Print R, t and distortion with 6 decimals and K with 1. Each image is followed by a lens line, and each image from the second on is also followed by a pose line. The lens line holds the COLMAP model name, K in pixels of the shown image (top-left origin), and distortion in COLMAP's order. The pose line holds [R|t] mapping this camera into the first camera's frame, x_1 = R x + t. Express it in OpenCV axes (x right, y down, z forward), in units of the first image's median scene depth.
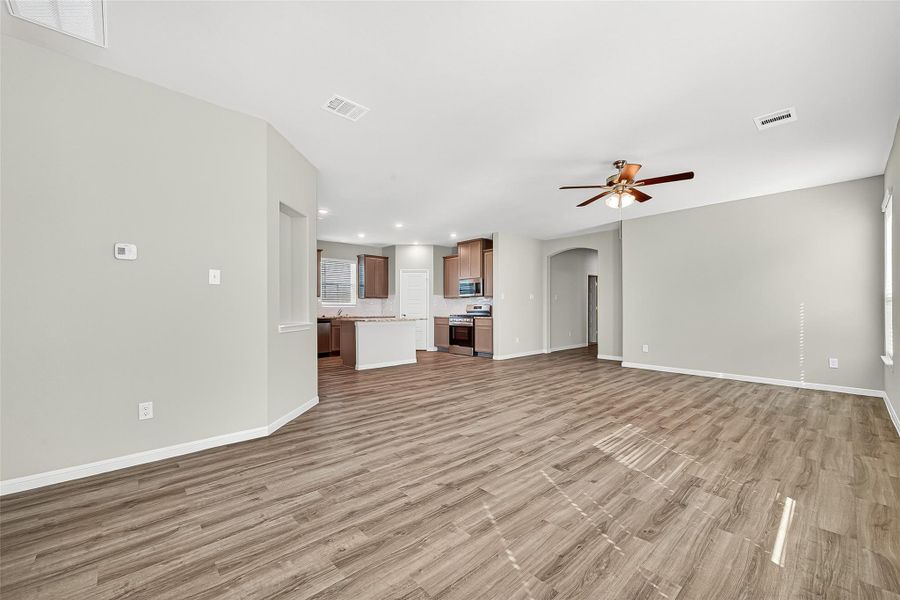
lens RADIAL K [[367.1, 0, 450.0], [0, 367.1, 300.0], [0, 0, 1]] dist [0.000045, -0.000083]
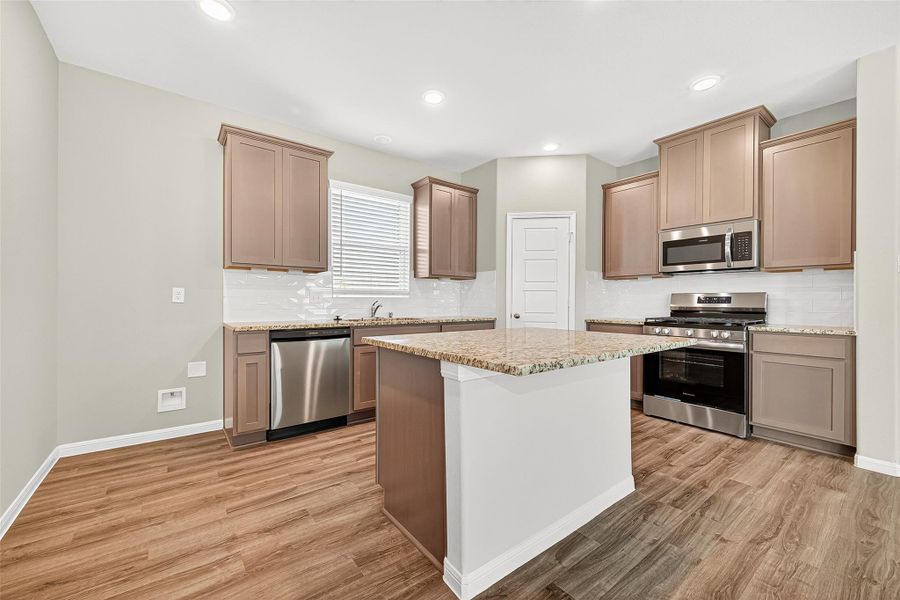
lens RADIAL K [[367.1, 0, 450.0], [0, 367.1, 300.0], [0, 0, 1]] dist [0.000045, -0.000083]
pose [[0.995550, 0.004174, -0.094139, -0.166557], [-0.002478, 0.999833, 0.018133, 0.013622], [0.094199, -0.017819, 0.995394, 0.563446]]
